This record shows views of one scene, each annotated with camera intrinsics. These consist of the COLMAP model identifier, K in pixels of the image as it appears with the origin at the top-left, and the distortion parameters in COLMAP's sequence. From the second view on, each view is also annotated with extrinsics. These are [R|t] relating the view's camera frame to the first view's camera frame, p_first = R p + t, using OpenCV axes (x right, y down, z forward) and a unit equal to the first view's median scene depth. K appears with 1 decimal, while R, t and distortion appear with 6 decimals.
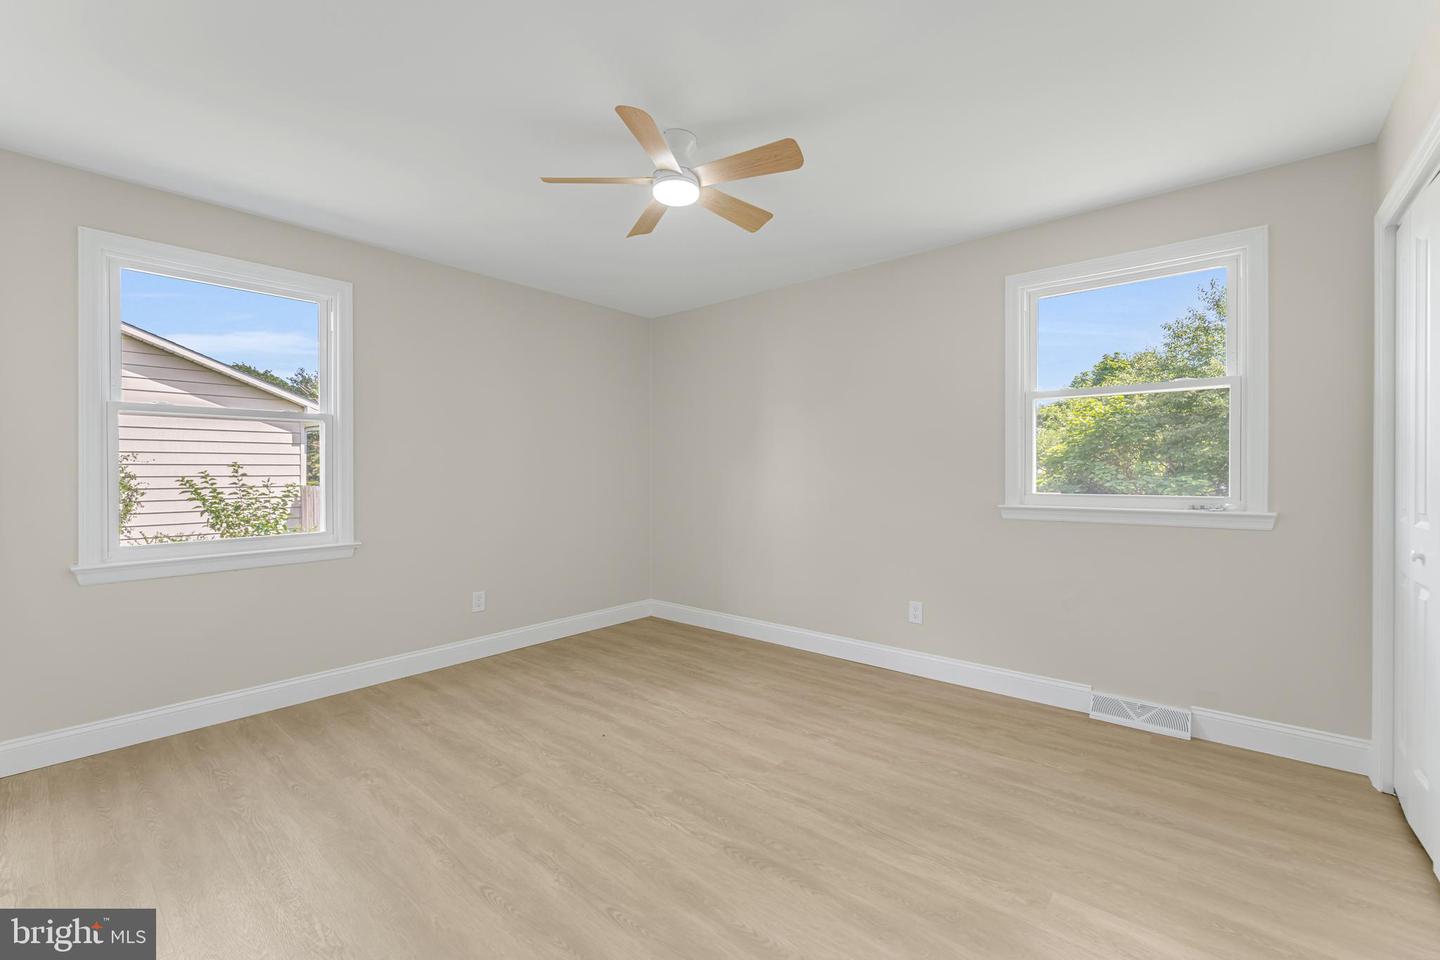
lens RADIAL K [[585.7, 0, 727.7], [0, 585.7, 473.9], [0, 0, 1]] dist [-0.001266, 0.000239]
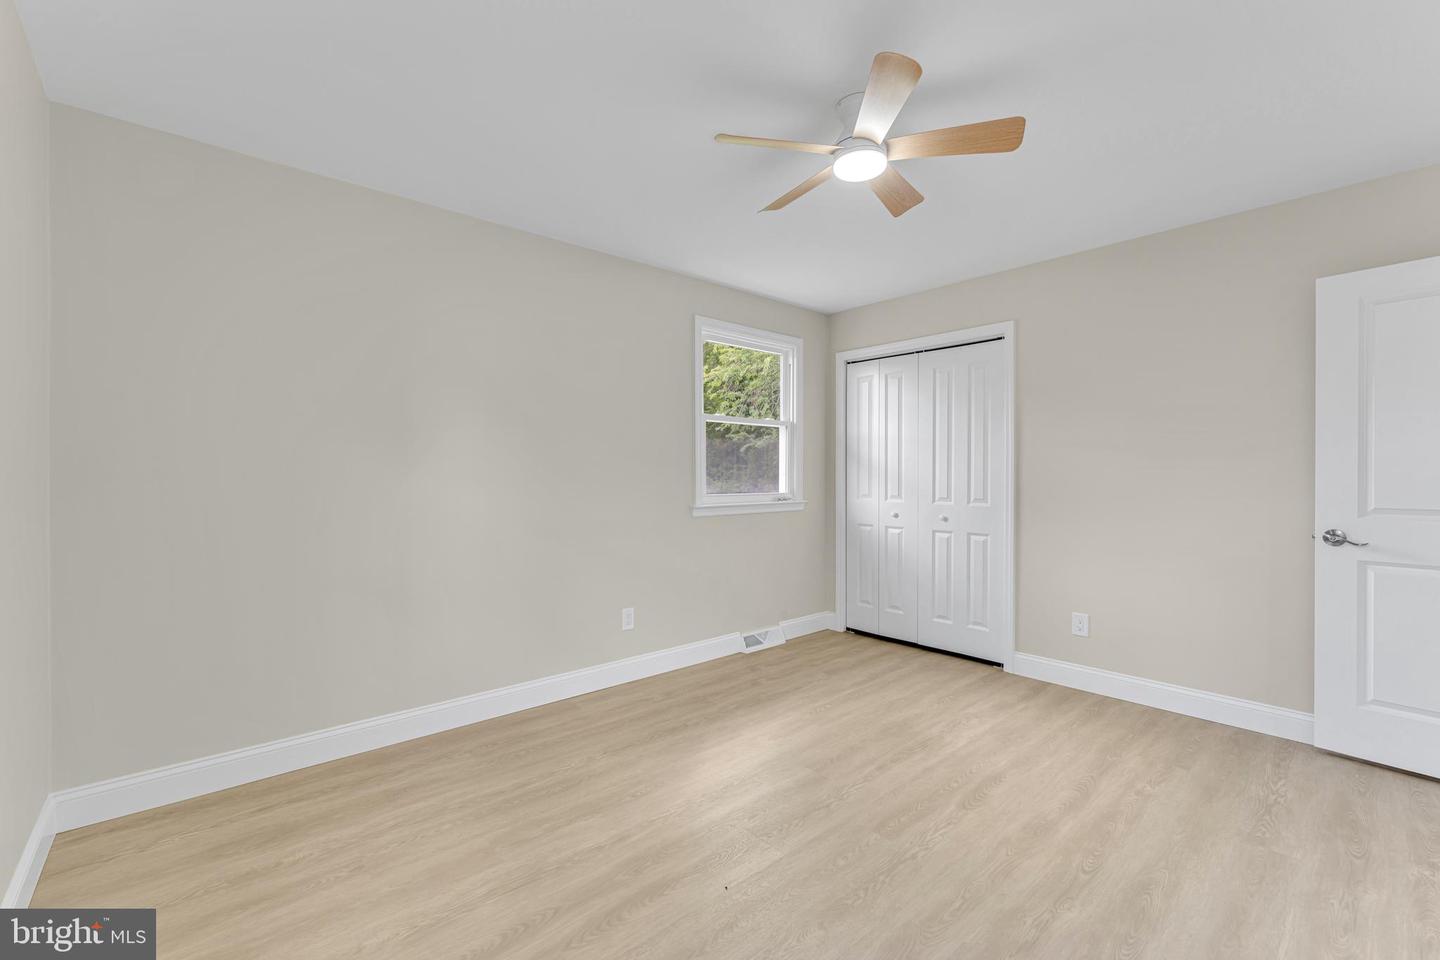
lens RADIAL K [[585.7, 0, 727.7], [0, 585.7, 473.9], [0, 0, 1]] dist [-0.001266, 0.000239]
pose [[0.171828, 0.003128, 0.985122, -0.780703], [0.003779, 0.999986, -0.003835, -0.008549], [-0.985120, 0.004381, 0.171814, 0.810345]]
